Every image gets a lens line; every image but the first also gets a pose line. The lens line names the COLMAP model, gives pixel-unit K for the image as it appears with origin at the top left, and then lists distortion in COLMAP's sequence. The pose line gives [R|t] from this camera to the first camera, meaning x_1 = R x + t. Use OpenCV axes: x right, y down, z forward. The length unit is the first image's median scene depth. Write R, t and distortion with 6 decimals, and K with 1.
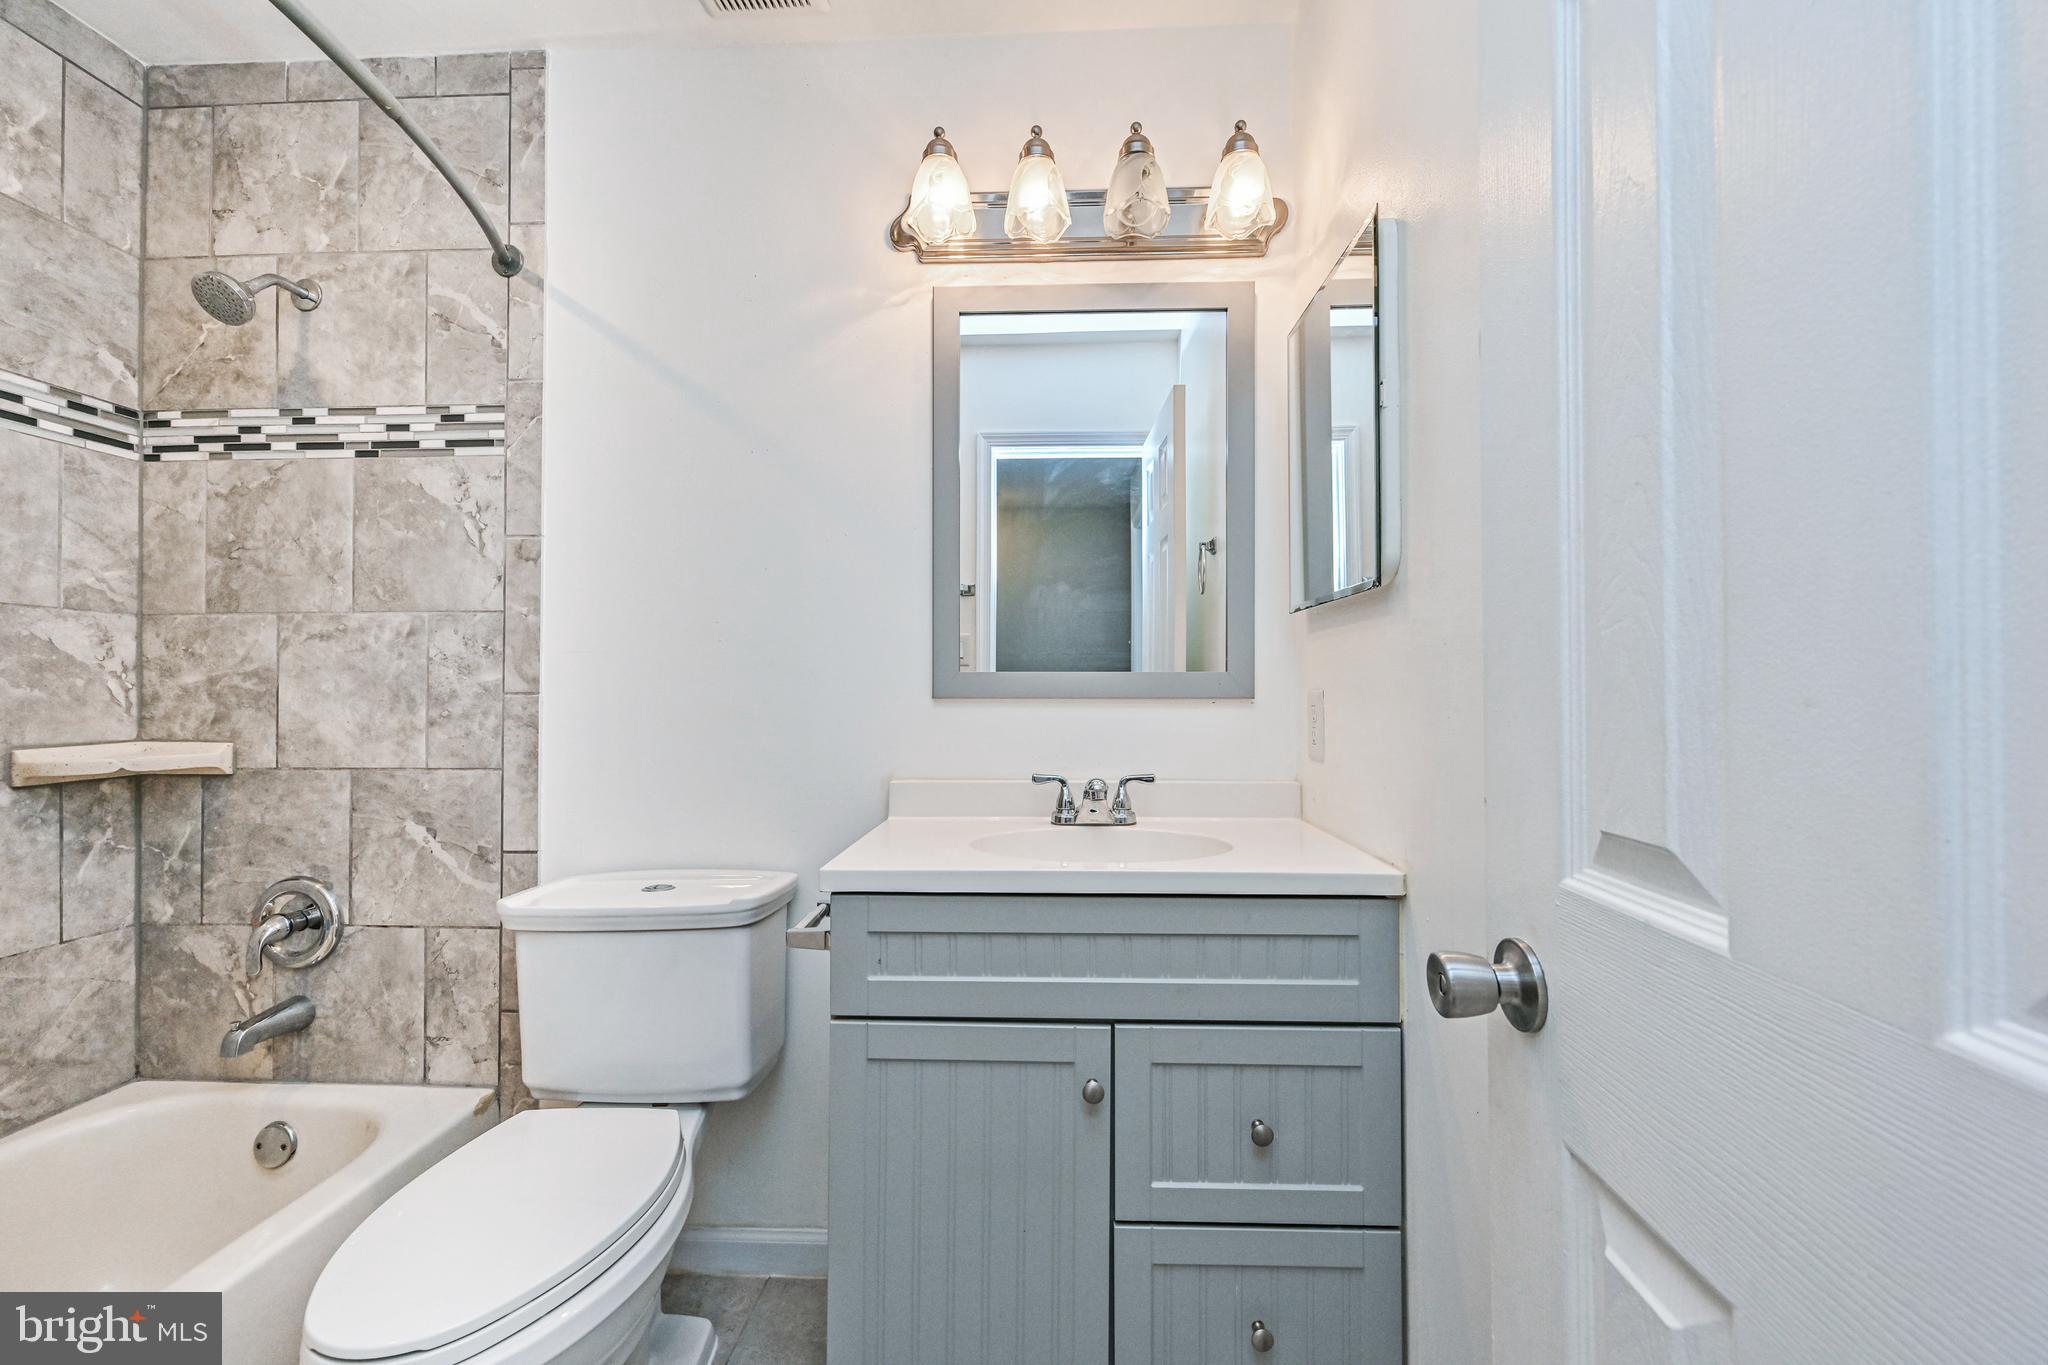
lens RADIAL K [[811.9, 0, 1033.3], [0, 811.9, 685.7], [0, 0, 1]] dist [0.003712, -0.000347]
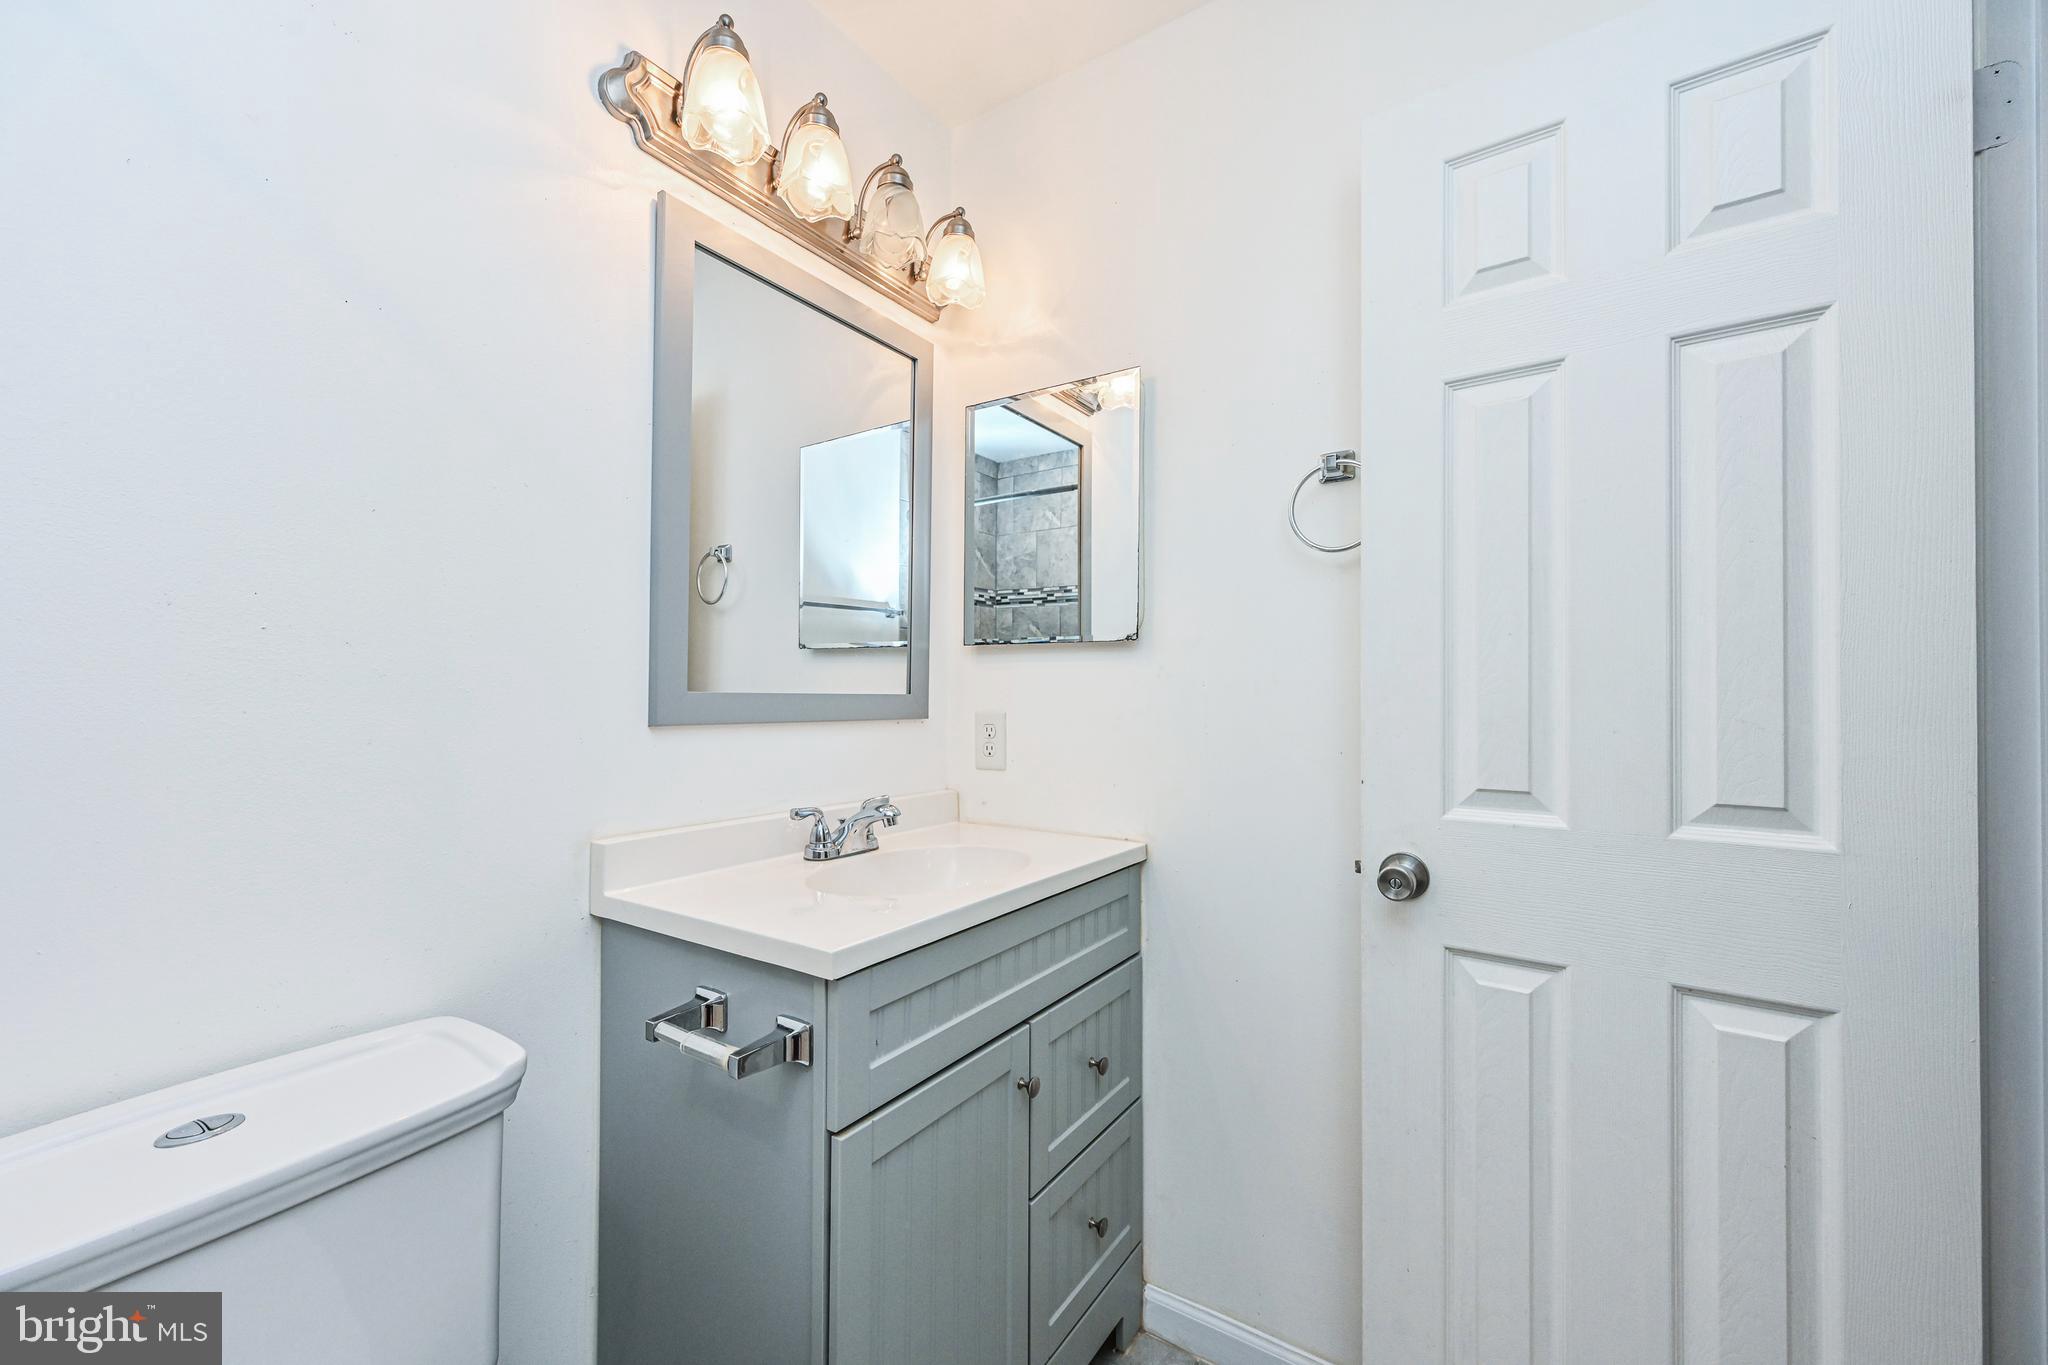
lens RADIAL K [[811.9, 0, 1021.0], [0, 811.9, 684.9], [0, 0, 1]] dist [0.003712, -0.000347]
pose [[0.518161, 0.014968, 0.855152, -0.621194], [-0.012736, 0.999871, -0.009784, -0.020894], [-0.855188, -0.005821, 0.518285, 0.319239]]
